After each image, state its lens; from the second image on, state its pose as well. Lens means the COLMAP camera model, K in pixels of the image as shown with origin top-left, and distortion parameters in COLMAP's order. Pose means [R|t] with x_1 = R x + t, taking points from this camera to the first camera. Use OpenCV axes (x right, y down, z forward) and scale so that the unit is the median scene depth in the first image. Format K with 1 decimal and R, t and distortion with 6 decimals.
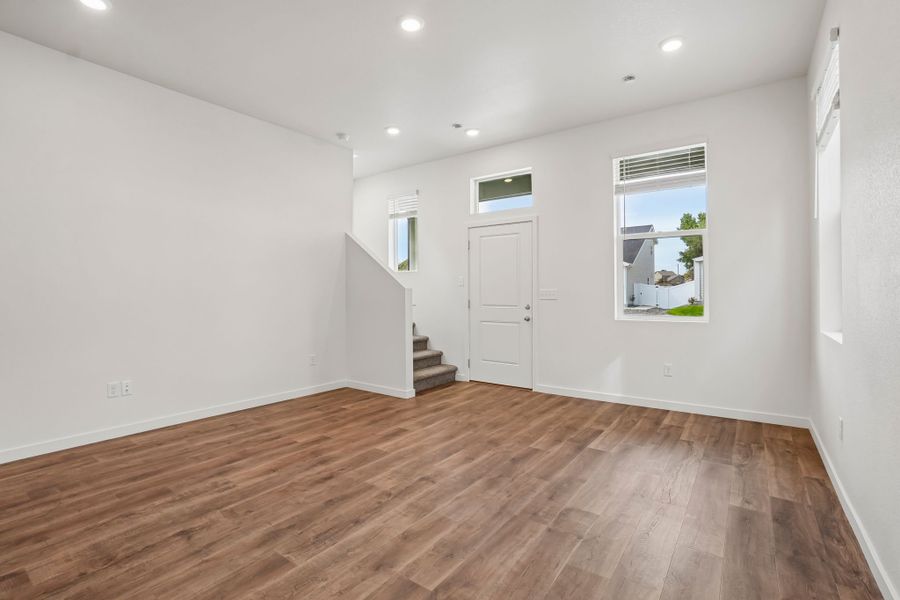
lens RADIAL K [[415.3, 0, 450.1], [0, 415.3, 293.6], [0, 0, 1]] dist [-0.032372, 0.004704]
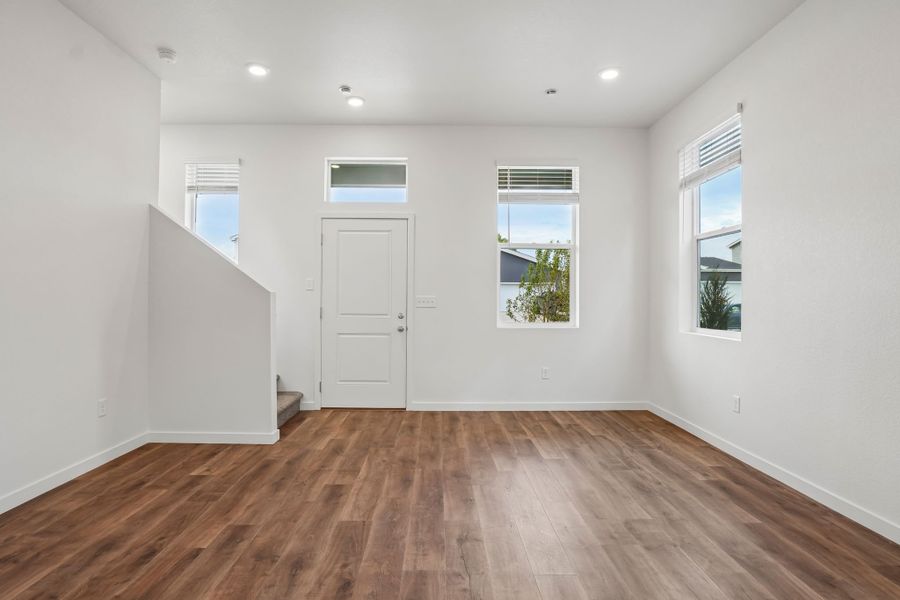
lens RADIAL K [[445.6, 0, 455.3], [0, 445.6, 297.5], [0, 0, 1]] dist [-0.023430, 0.004853]
pose [[0.803974, 0.013052, 0.594521, -0.366083], [-0.006154, 0.999888, -0.013628, 0.007317], [-0.594633, 0.007298, 0.803964, 0.223597]]
